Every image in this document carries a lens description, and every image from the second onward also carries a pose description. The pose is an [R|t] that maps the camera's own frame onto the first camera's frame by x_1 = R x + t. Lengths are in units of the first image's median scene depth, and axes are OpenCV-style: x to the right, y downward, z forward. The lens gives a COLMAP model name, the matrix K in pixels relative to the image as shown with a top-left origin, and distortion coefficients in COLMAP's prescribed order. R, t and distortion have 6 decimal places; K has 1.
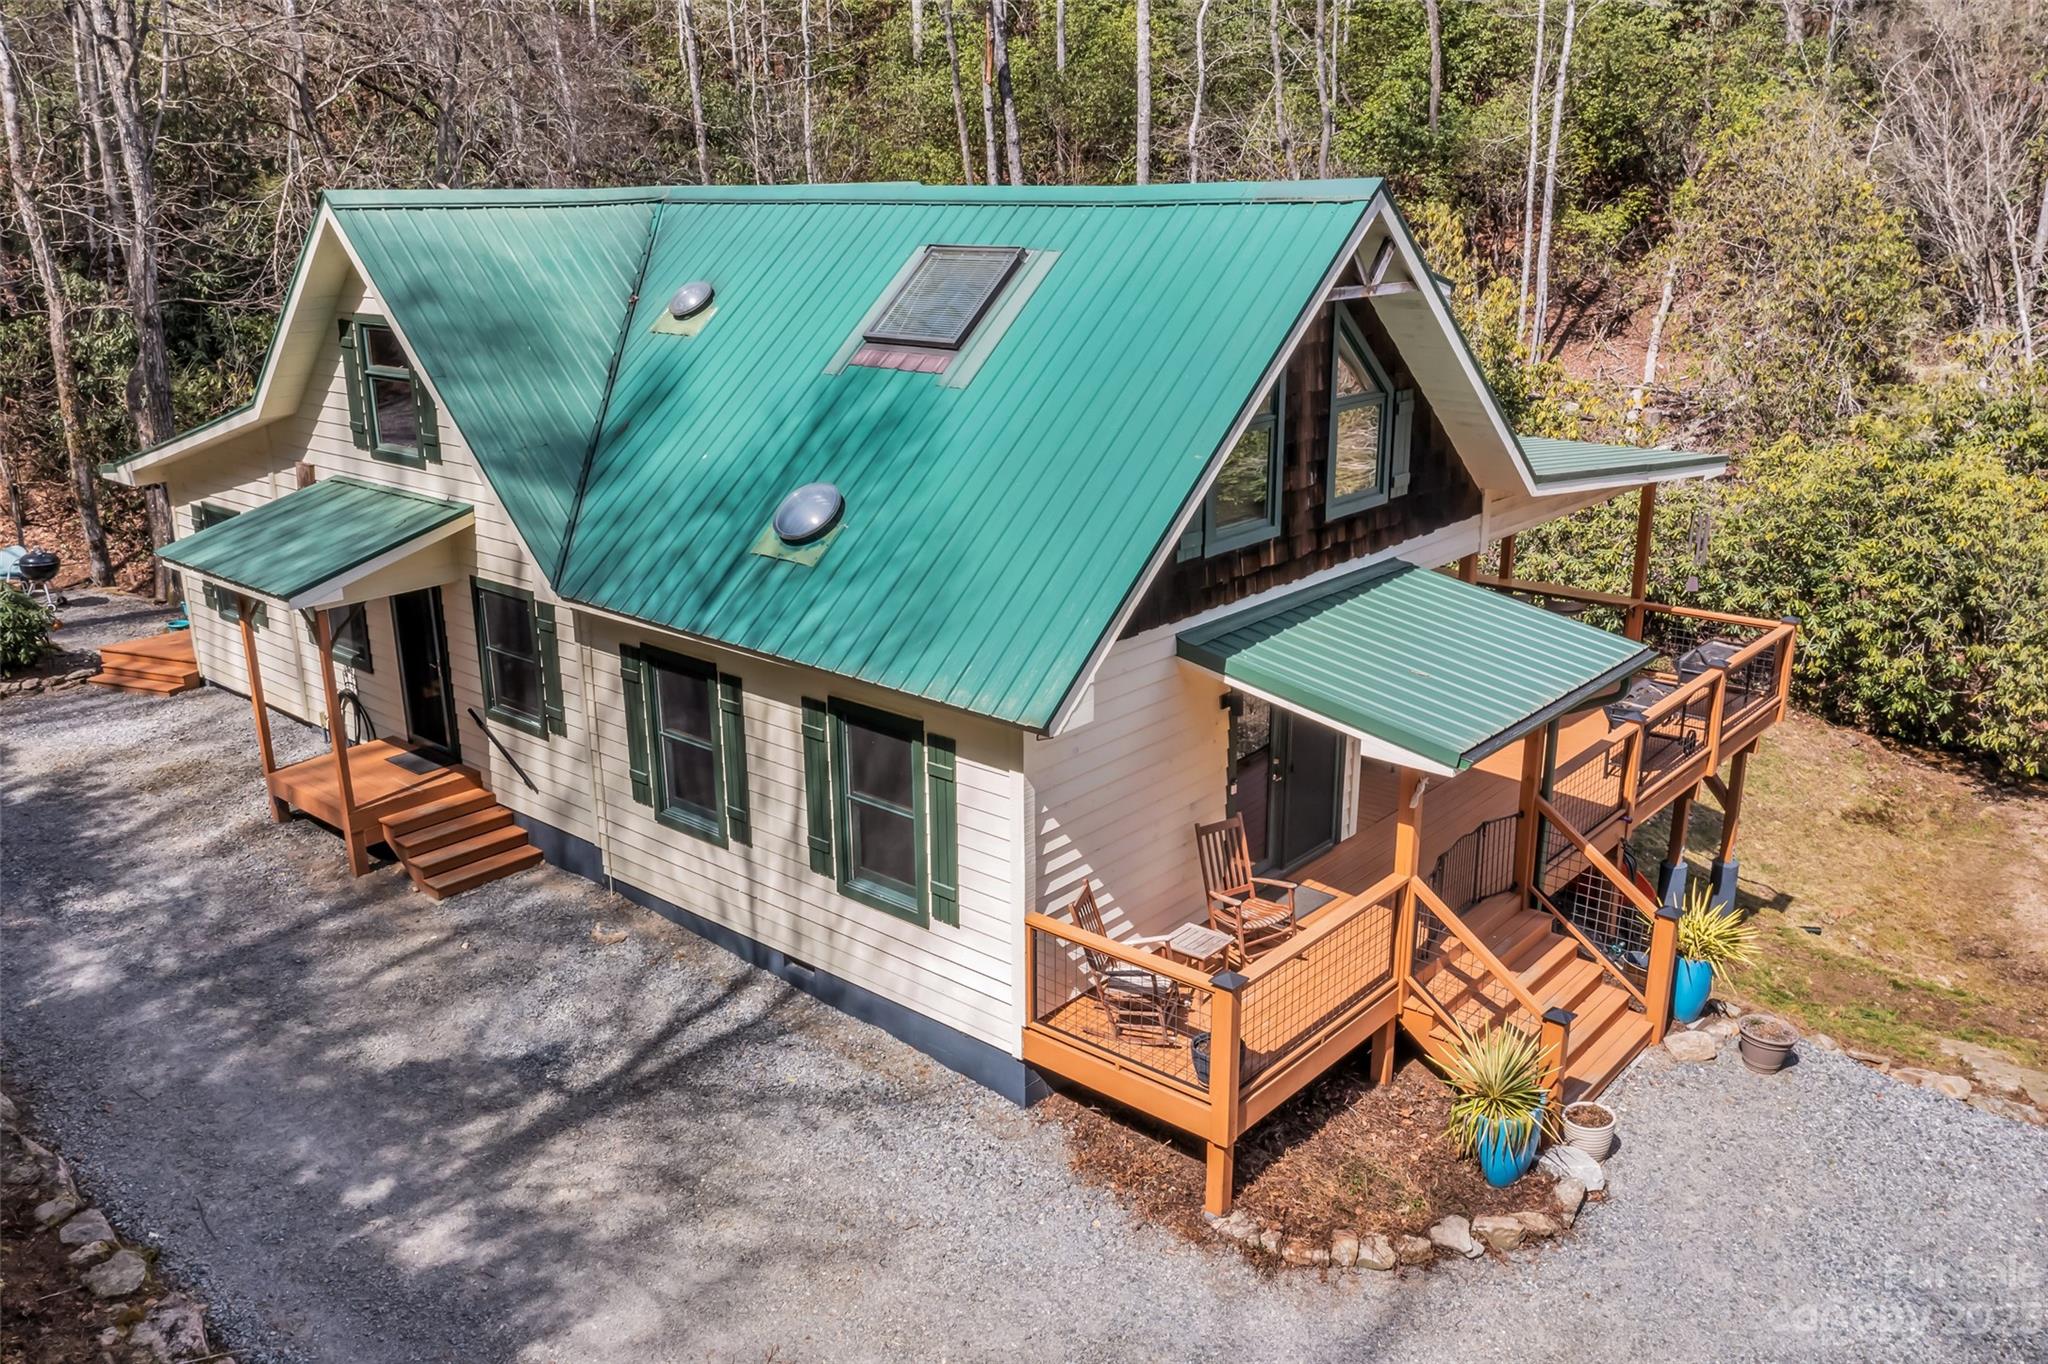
lens RADIAL K [[1611.5, 0, 1028.7], [0, 1611.5, 683.5], [0, 0, 1]] dist [-0.012766, 0.000233]
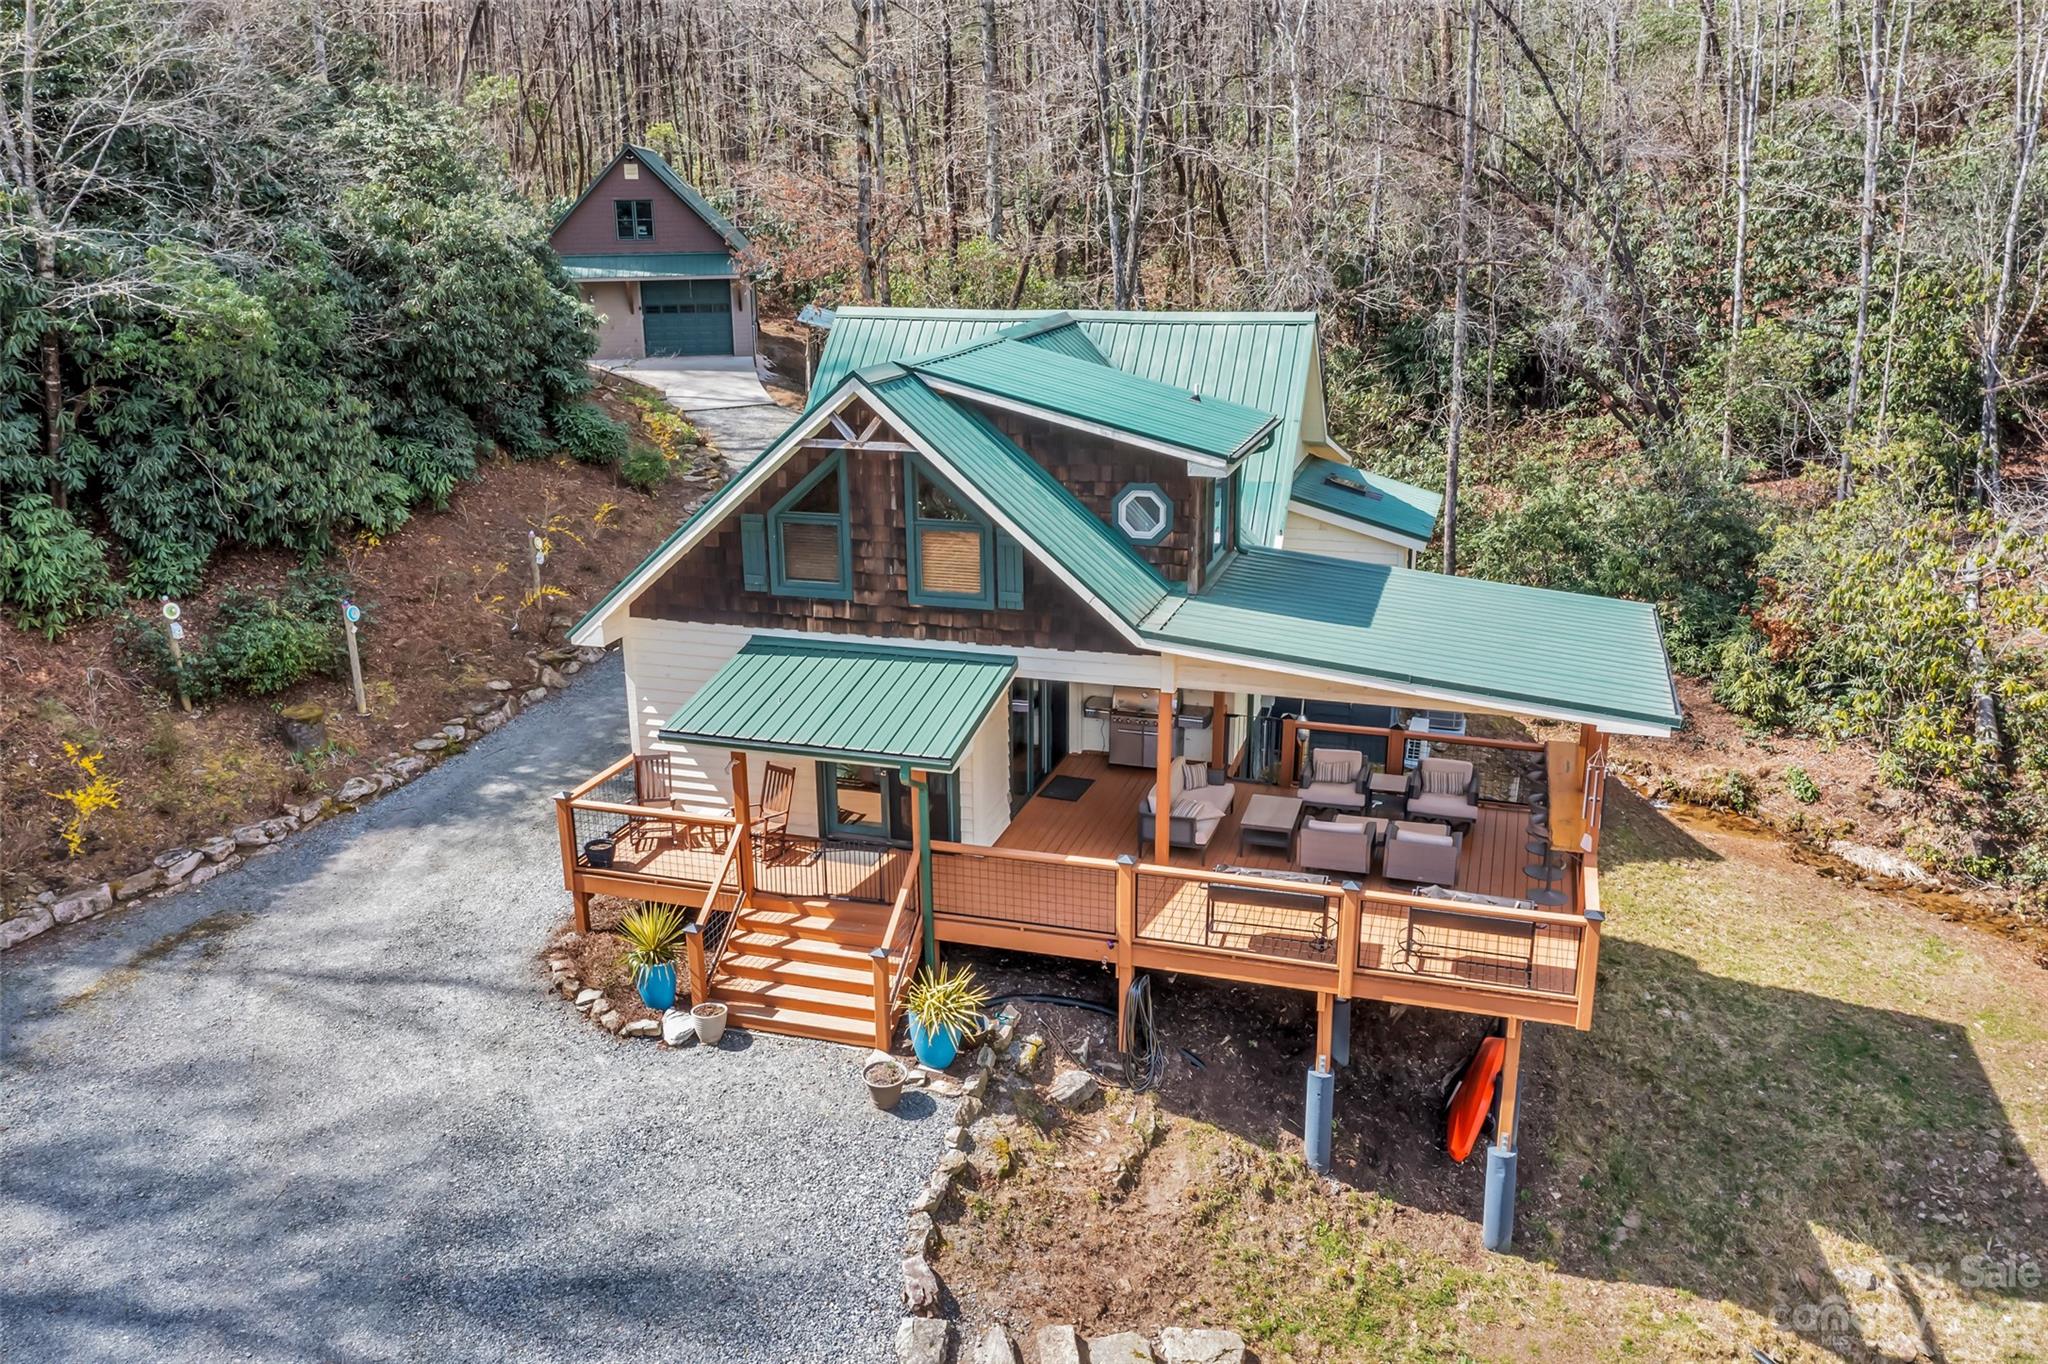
lens RADIAL K [[1611.5, 0, 1017.8], [0, 1611.5, 675.7], [0, 0, 1]] dist [-0.012766, 0.000233]
pose [[0.392619, 0.270230, -0.879105, 1.429048], [-0.265431, 0.948480, 0.173011, -0.300562], [0.880566, 0.165414, 0.444119, 0.463632]]
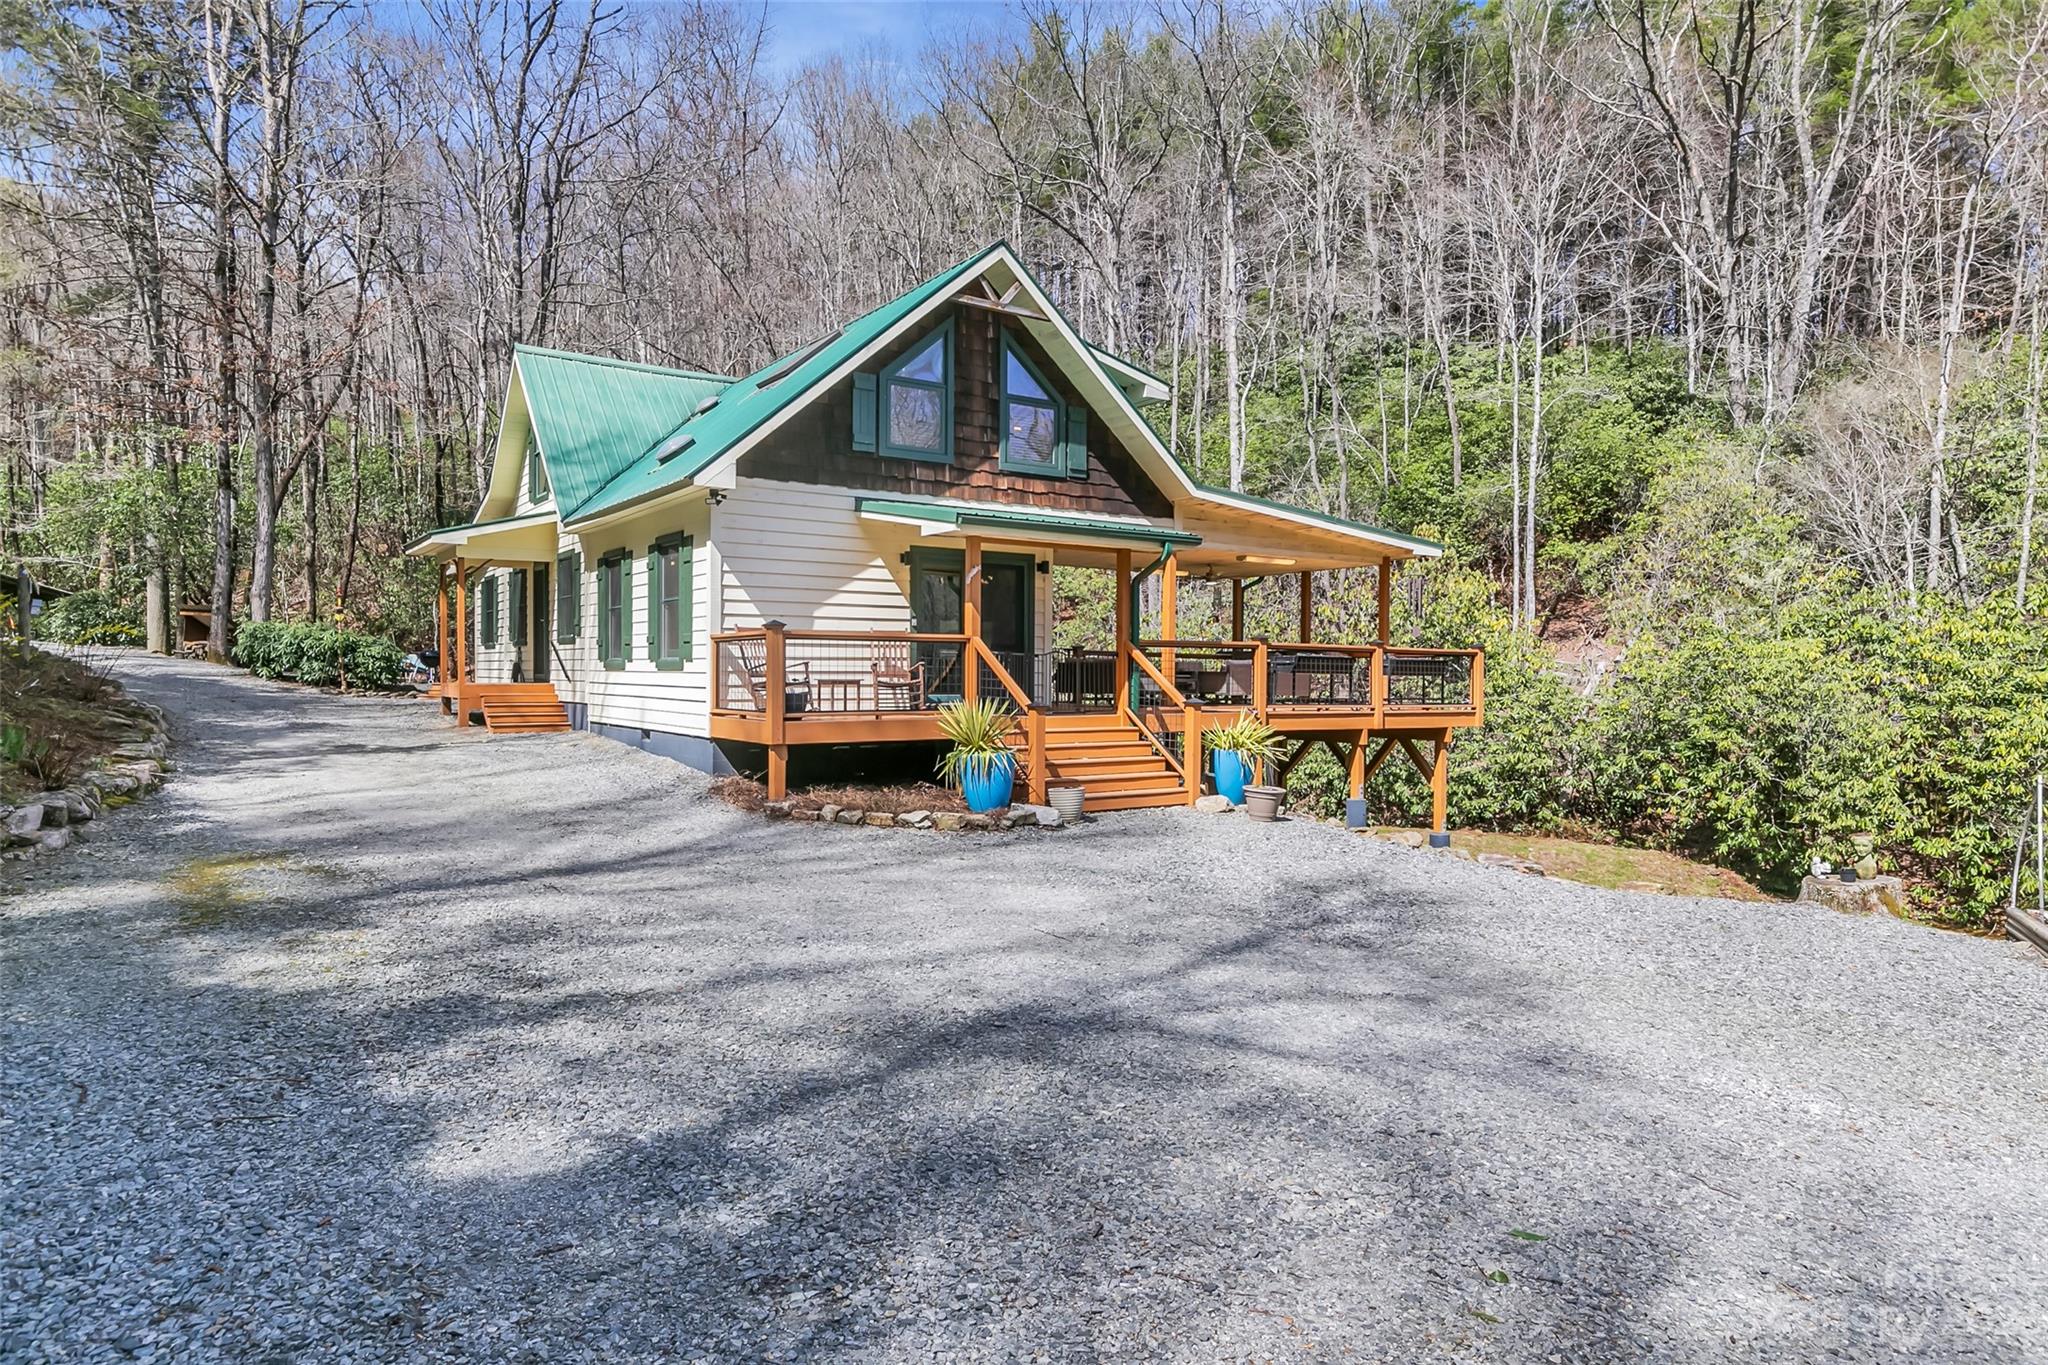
lens RADIAL K [[1194.6, 0, 1022.5], [0, 1194.6, 678.2], [0, 0, 1]] dist [-0.004460, -0.000907]
pose [[0.968251, 0.014933, -0.249535, 0.482862], [-0.085762, 0.957473, -0.275481, 0.396107], [0.234809, 0.288135, 0.928355, -0.001324]]
